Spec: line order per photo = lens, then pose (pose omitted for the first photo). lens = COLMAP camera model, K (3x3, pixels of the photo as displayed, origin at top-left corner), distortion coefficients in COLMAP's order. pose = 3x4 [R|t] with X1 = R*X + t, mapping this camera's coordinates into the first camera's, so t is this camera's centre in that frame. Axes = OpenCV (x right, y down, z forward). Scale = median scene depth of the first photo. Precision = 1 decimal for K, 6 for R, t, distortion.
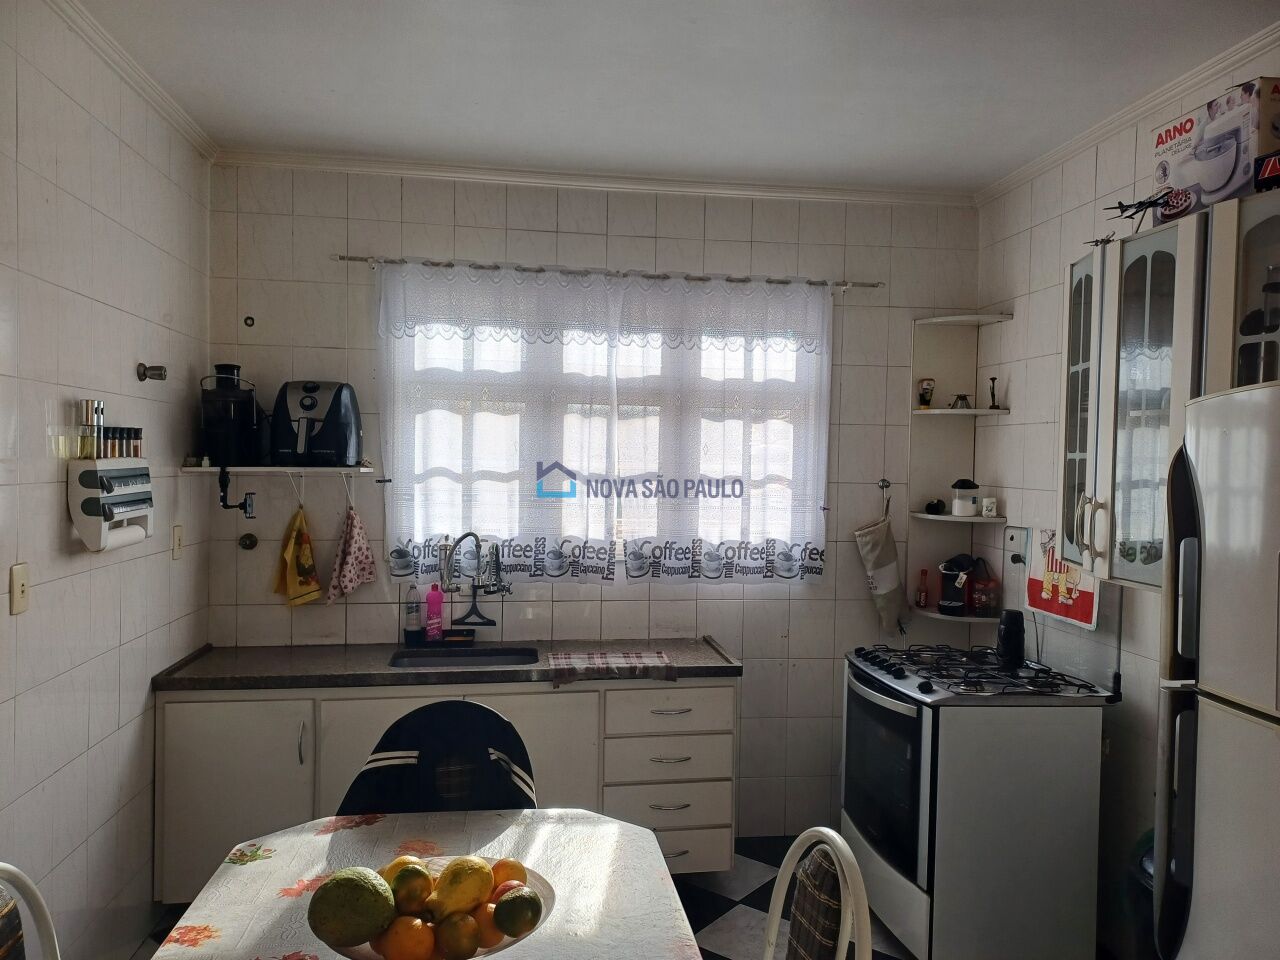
lens RADIAL K [[954.8, 0, 641.9], [0, 954.8, 488.4], [0, 0, 1]] dist [0.078803, -0.053296]
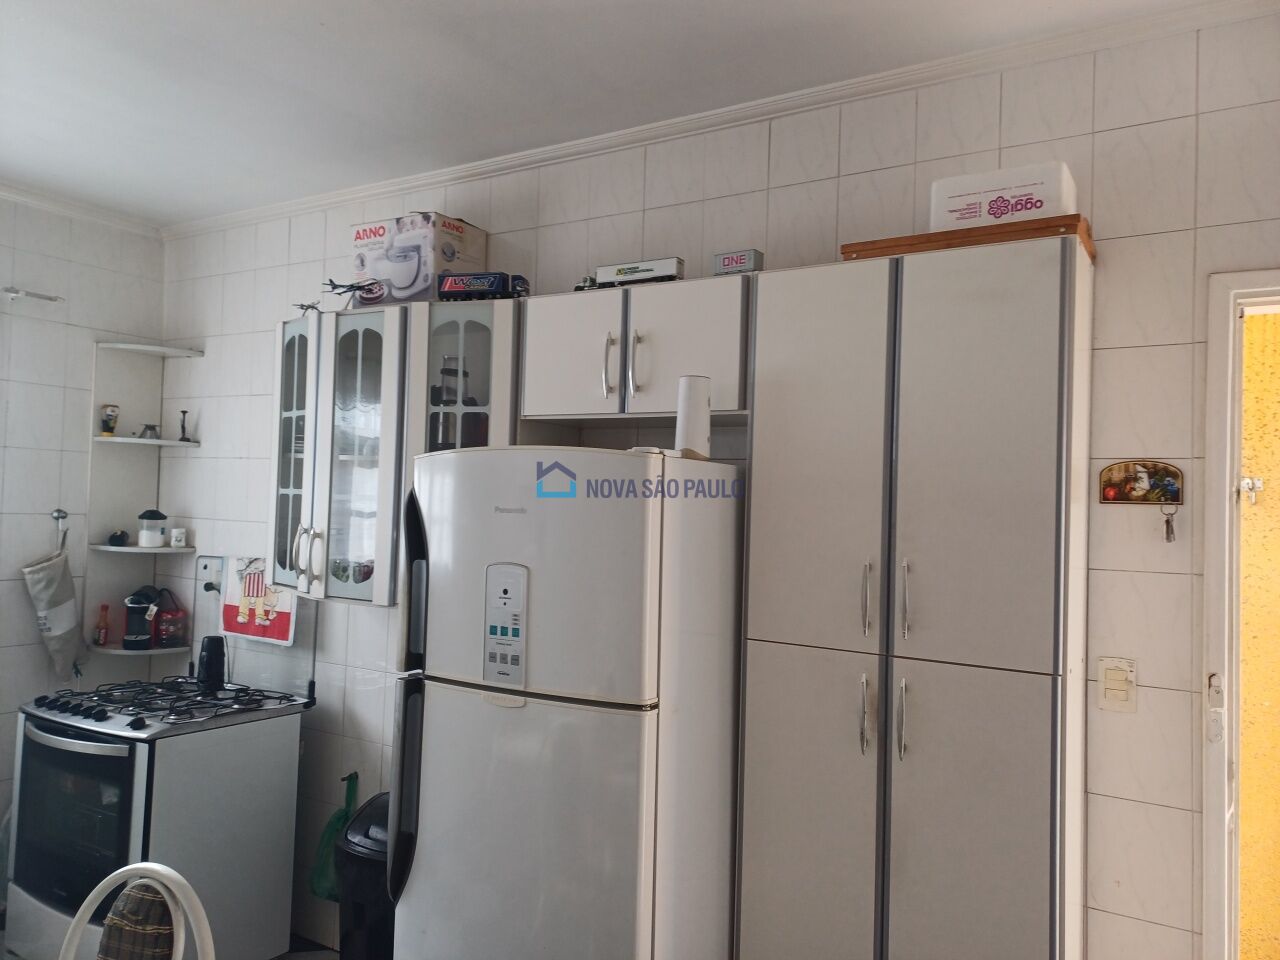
lens RADIAL K [[937.9, 0, 635.8], [0, 937.9, 473.7], [0, 0, 1]] dist [0.093312, -0.065209]
pose [[0.651819, 0.034750, 0.757578, -0.116846], [-0.001659, 0.999013, -0.044397, -0.005050], [-0.758373, 0.027682, 0.651233, -0.027605]]
